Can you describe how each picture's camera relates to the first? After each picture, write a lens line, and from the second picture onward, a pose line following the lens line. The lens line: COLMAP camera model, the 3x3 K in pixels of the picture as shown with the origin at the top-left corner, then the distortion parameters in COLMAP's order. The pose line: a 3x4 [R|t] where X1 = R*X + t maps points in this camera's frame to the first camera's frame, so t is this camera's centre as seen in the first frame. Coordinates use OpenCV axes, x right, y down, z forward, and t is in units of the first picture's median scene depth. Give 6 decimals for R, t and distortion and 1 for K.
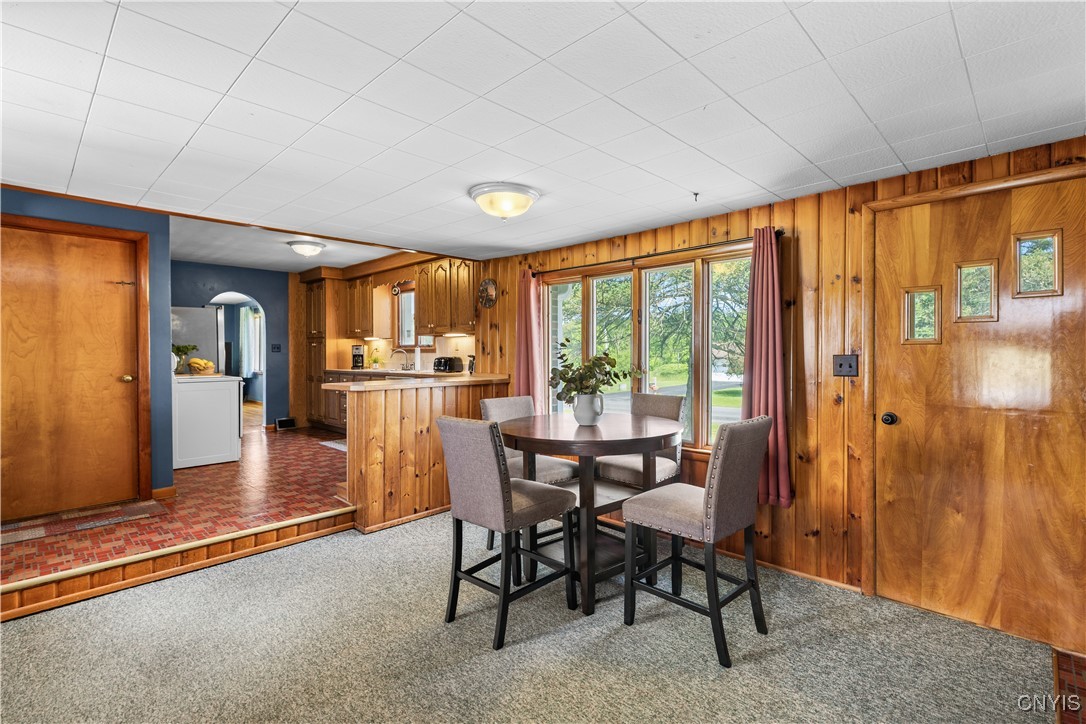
lens RADIAL K [[493.2, 0, 545.5], [0, 493.2, 360.0], [0, 0, 1]] dist [0.002246, 0.000083]
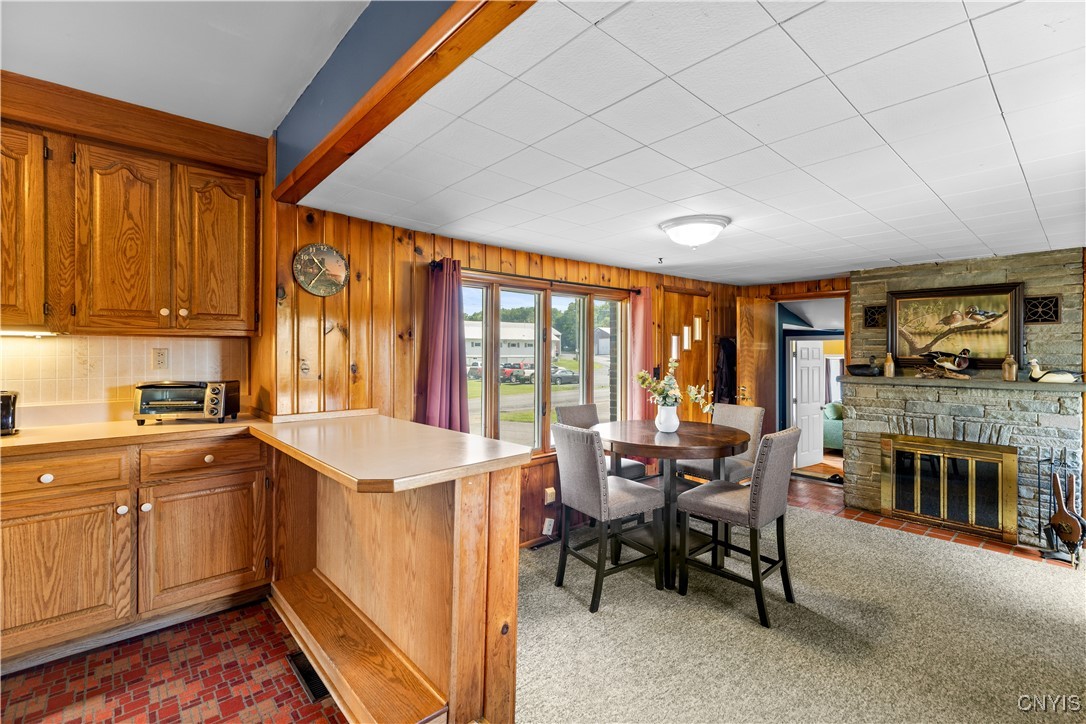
lens RADIAL K [[493.2, 0, 548.7], [0, 493.2, 353.8], [0, 0, 1]] dist [0.002246, 0.000083]
pose [[0.065482, 0.006722, 0.997831, -0.948385], [0.019912, 0.999769, -0.008042, -0.042673], [-0.997655, 0.020395, 0.065333, 1.018299]]
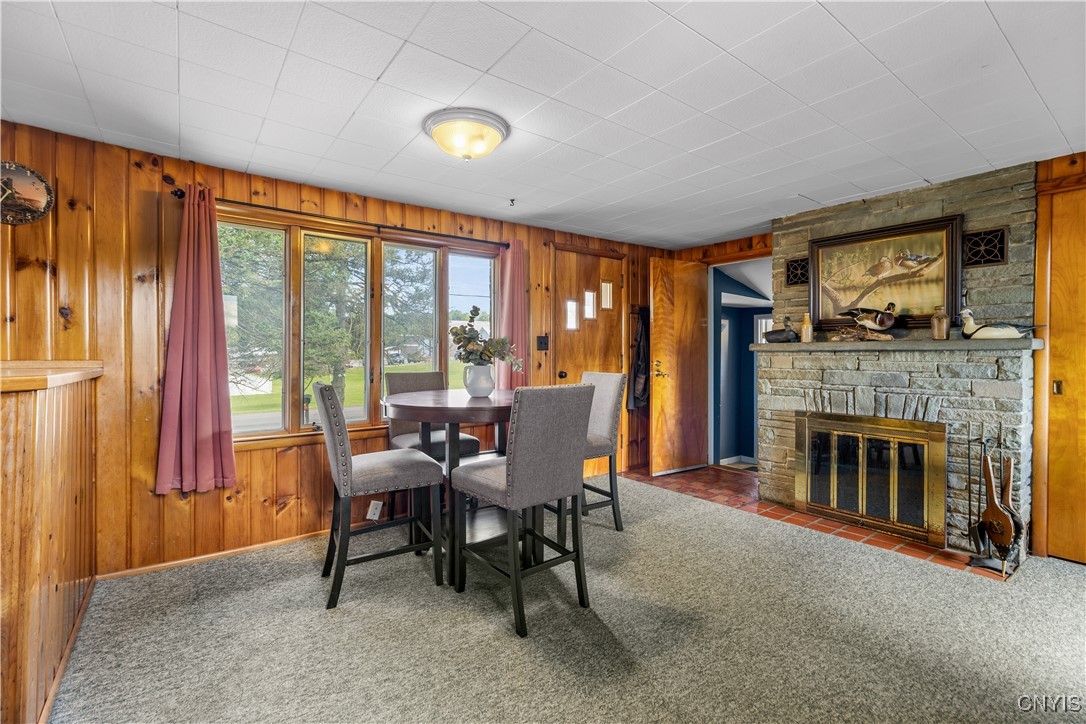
lens RADIAL K [[493.2, 0, 545.2], [0, 493.2, 360.5], [0, 0, 1]] dist [0.002246, 0.000083]
pose [[0.152587, -0.002019, 0.988288, -0.735024], [0.020154, 0.999796, -0.001069, 0.054066], [-0.988085, 0.020081, 0.152596, 0.608454]]
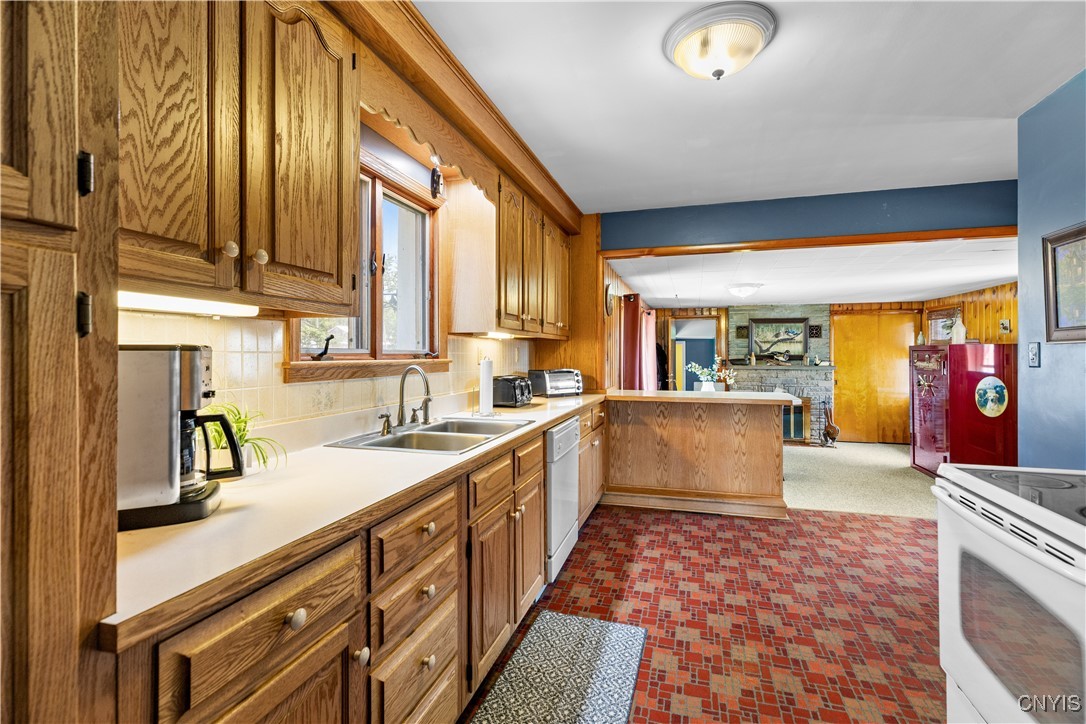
lens RADIAL K [[493.2, 0, 547.8], [0, 493.2, 352.9], [0, 0, 1]] dist [0.002246, 0.000083]
pose [[-0.456591, 0.006560, 0.889653, -1.266996], [0.023528, 0.999712, 0.004704, -0.068875], [-0.889366, 0.023080, -0.456614, 2.183743]]
